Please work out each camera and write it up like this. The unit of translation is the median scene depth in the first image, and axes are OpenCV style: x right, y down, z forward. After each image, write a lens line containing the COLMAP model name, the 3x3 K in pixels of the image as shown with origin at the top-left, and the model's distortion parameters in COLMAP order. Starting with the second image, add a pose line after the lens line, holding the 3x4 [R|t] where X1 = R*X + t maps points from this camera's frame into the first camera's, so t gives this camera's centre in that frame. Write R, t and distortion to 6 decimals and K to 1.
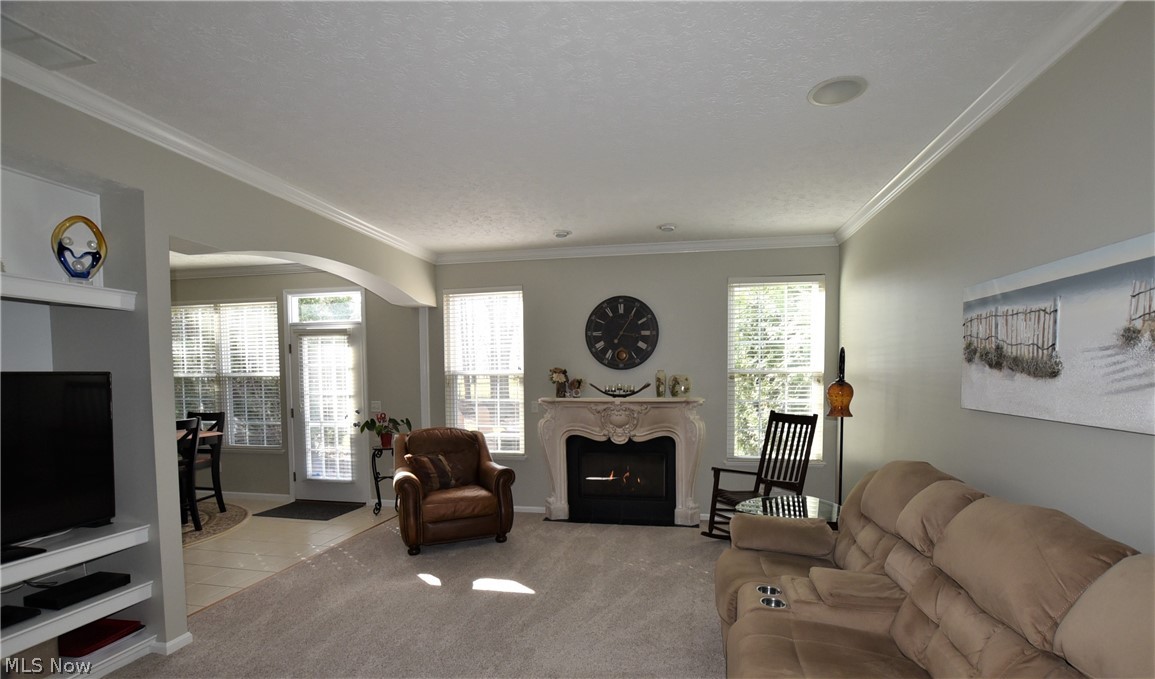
lens RADIAL K [[524.4, 0, 591.6], [0, 524.4, 399.6], [0, 0, 1]] dist [-0.018478, 0.001131]
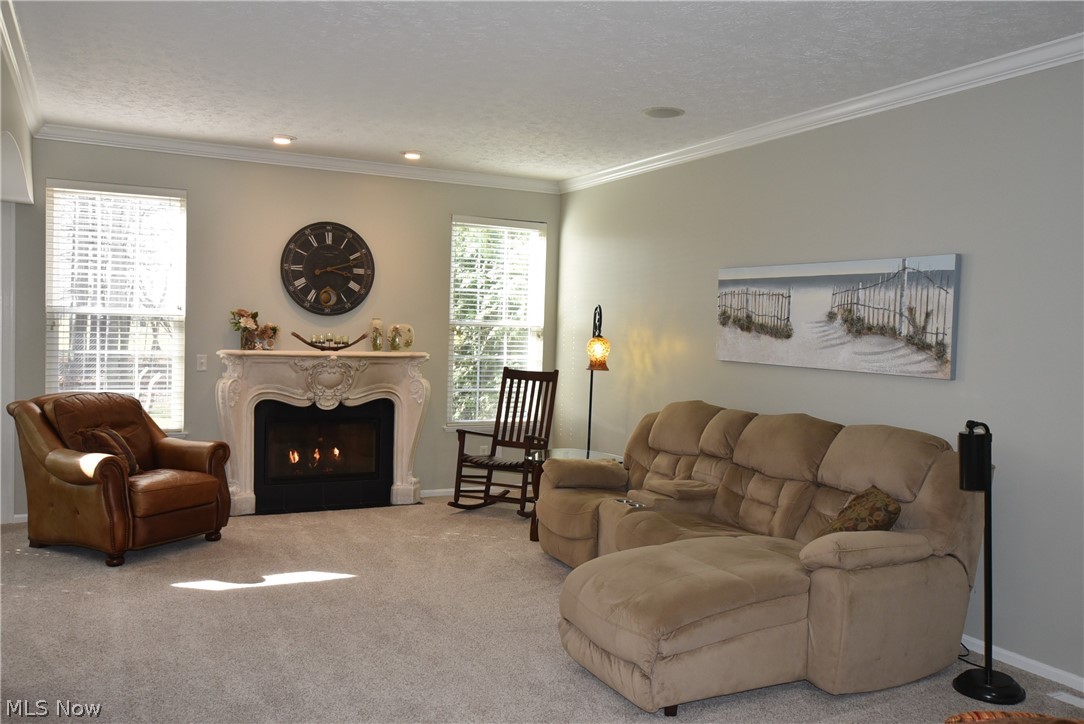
lens RADIAL K [[894.2, 0, 546.4], [0, 894.2, 365.5], [0, 0, 1]] dist [-0.000323, 0.043119]
pose [[0.788944, 0.005447, 0.614441, -0.520097], [-0.005599, 0.999983, -0.001675, 0.018590], [-0.614439, -0.002118, 0.788961, -0.267386]]
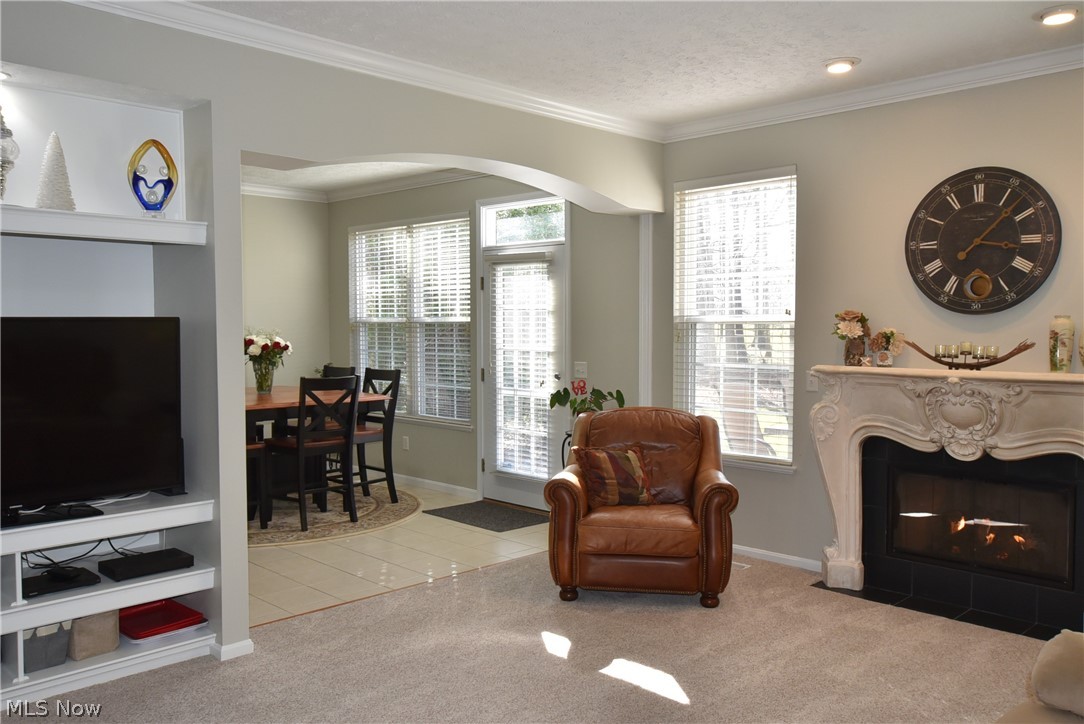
lens RADIAL K [[894.2, 0, 547.3], [0, 894.2, 365.5], [0, 0, 1]] dist [-0.000323, 0.043119]
pose [[0.825898, 0.033980, -0.562795, 0.208200], [-0.032091, 0.999397, 0.013247, -0.006162], [0.562906, 0.007120, 0.826490, 0.056031]]
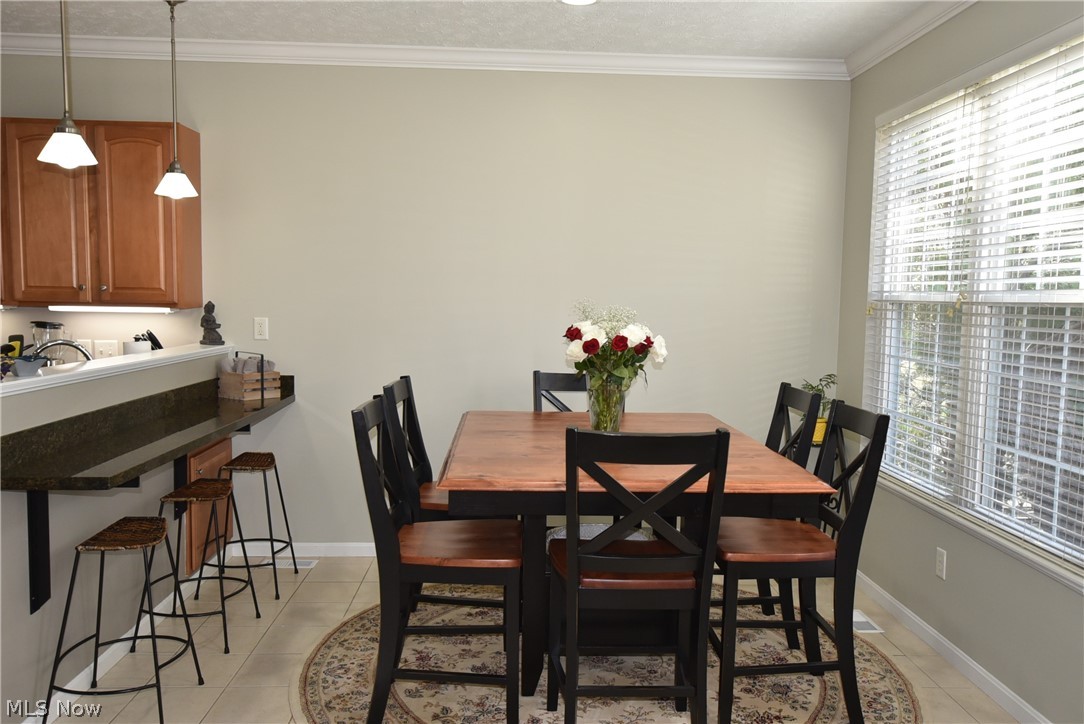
lens RADIAL K [[894.2, 0, 541.3], [0, 894.2, 365.5], [0, 0, 1]] dist [-0.000323, 0.043119]
pose [[0.193238, 0.089734, -0.977040, -0.251354], [-0.066737, 0.994705, 0.078157, -0.036598], [0.978880, 0.050102, 0.198204, 0.747077]]
